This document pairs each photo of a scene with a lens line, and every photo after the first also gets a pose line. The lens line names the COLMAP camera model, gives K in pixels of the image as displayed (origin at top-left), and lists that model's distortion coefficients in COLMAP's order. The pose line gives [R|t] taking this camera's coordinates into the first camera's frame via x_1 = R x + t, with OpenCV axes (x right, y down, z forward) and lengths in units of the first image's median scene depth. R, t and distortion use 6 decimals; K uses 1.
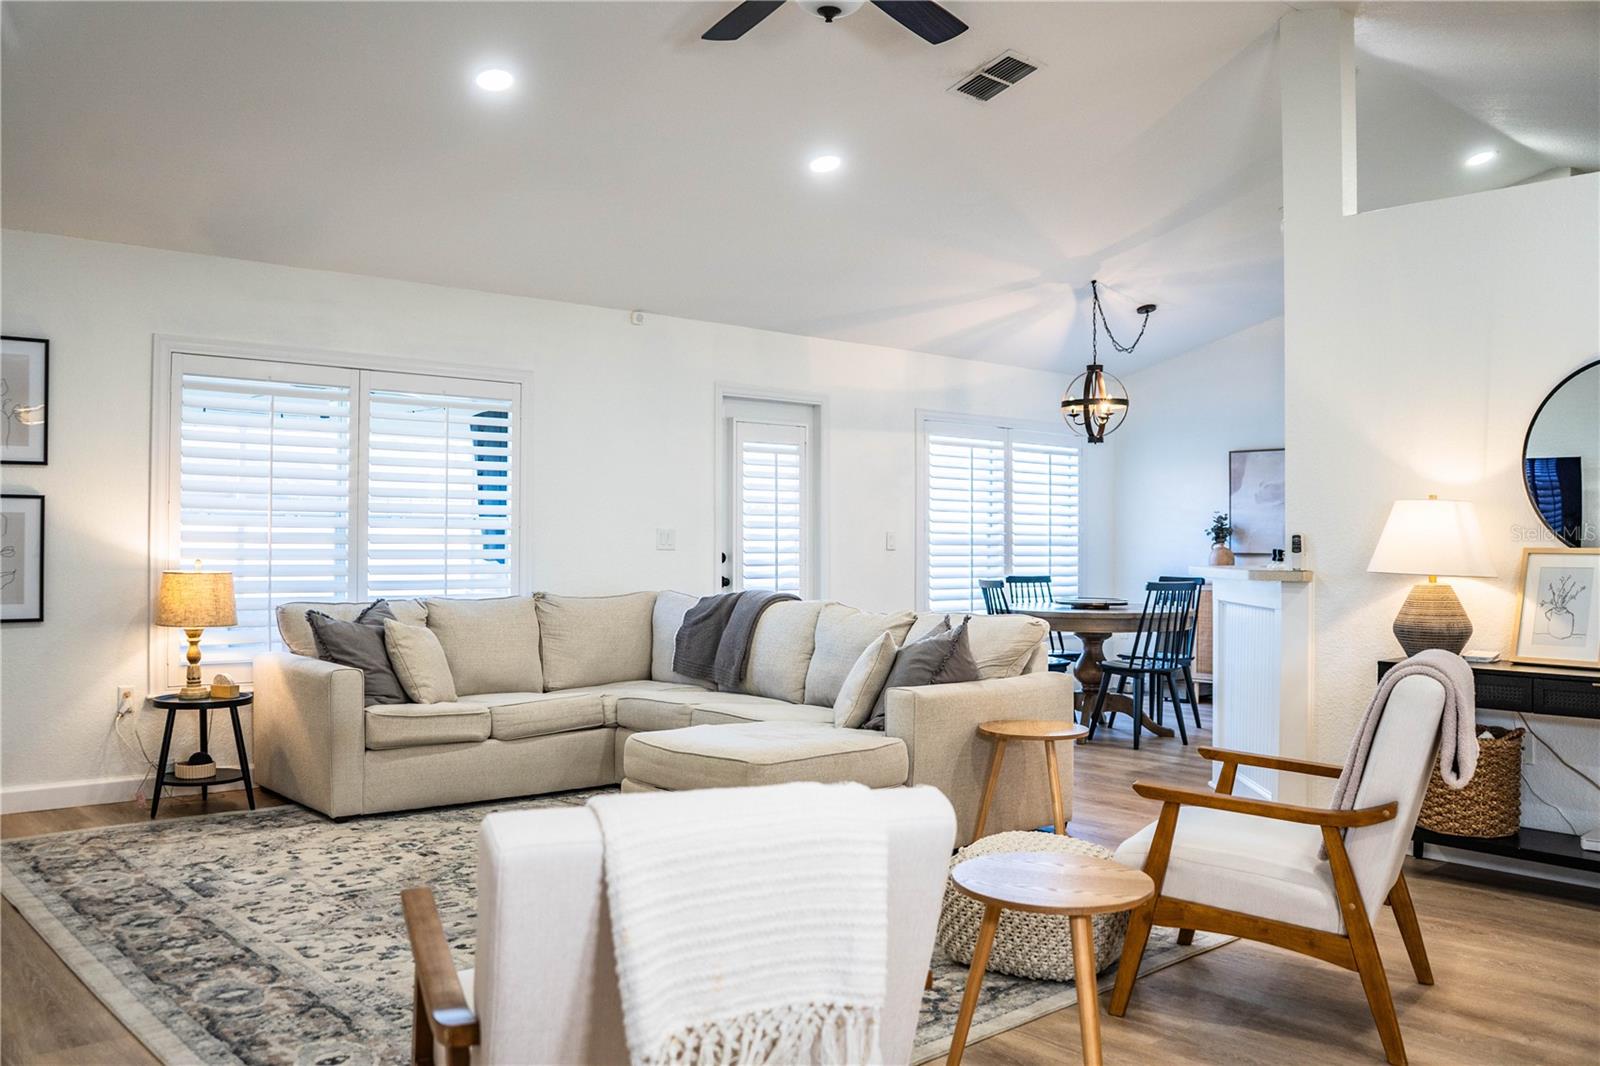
lens RADIAL K [[1301.2, 0, 803.8], [0, 1301.2, 527.2], [0, 0, 1]] dist [-0.113578, 0.071496]
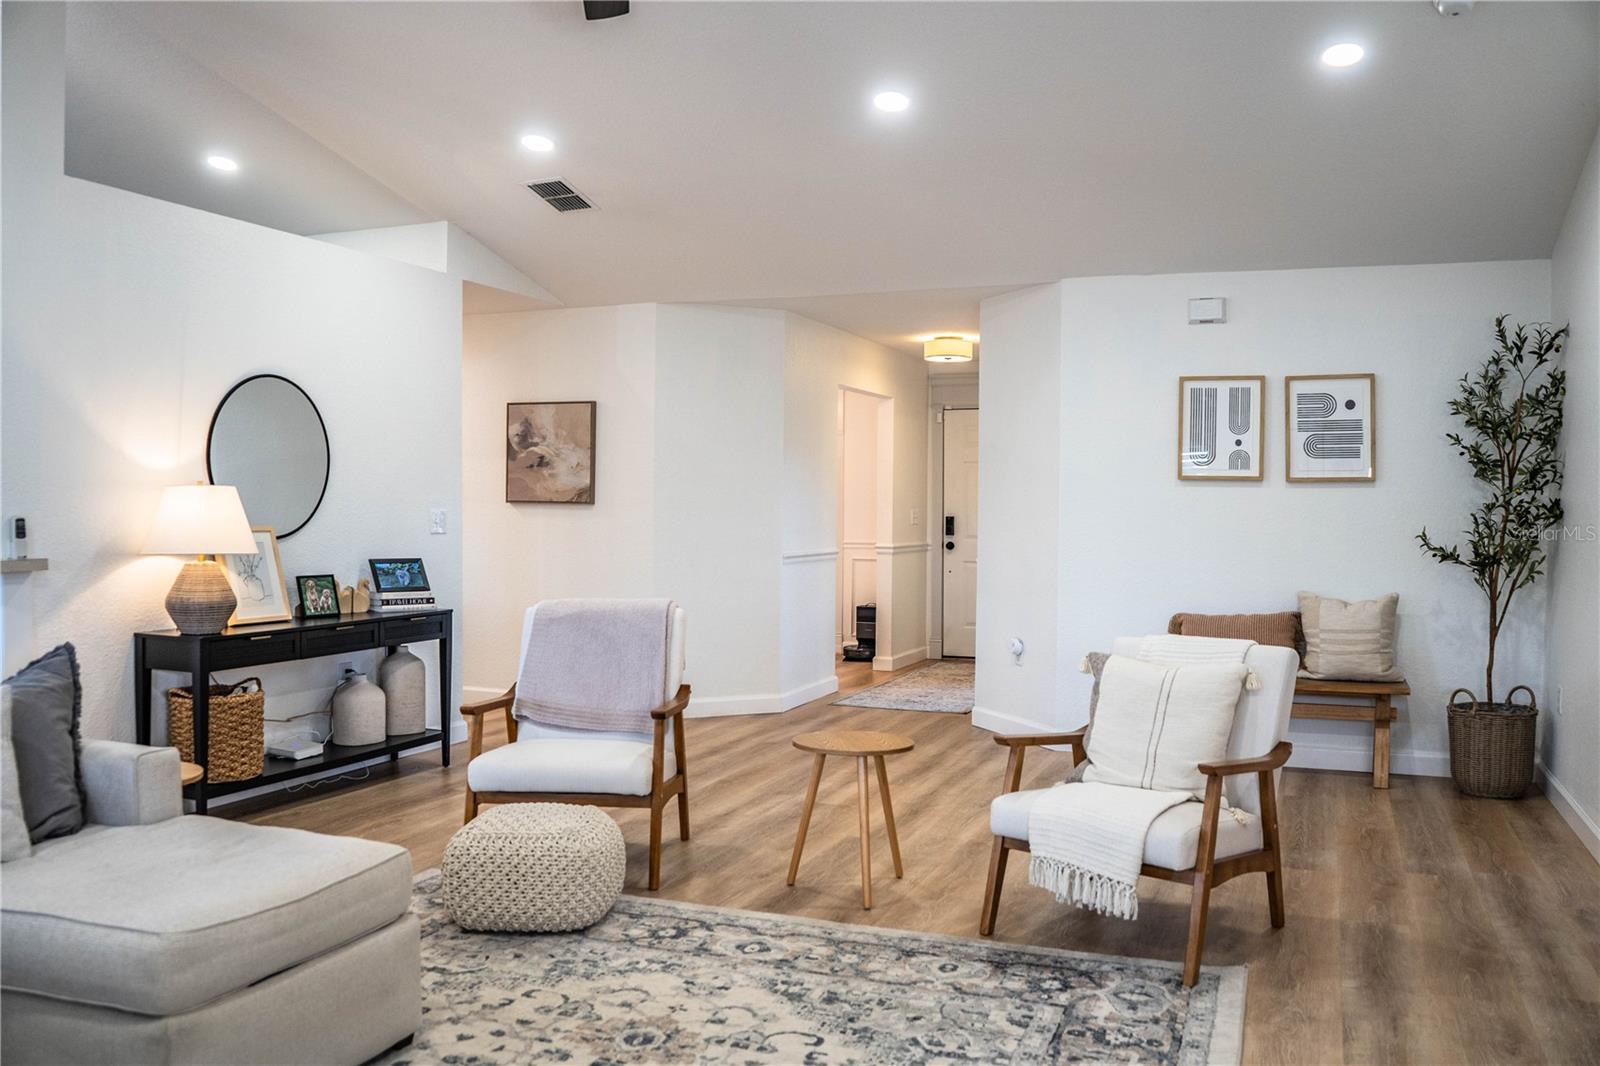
lens RADIAL K [[1301.2, 0, 801.2], [0, 1301.2, 534.0], [0, 0, 1]] dist [-0.113578, 0.071496]
pose [[-0.444272, -0.030915, 0.895358, -0.589122], [-0.018841, 0.999506, 0.025162, -0.014189], [-0.895694, -0.005691, -0.444635, 0.849329]]
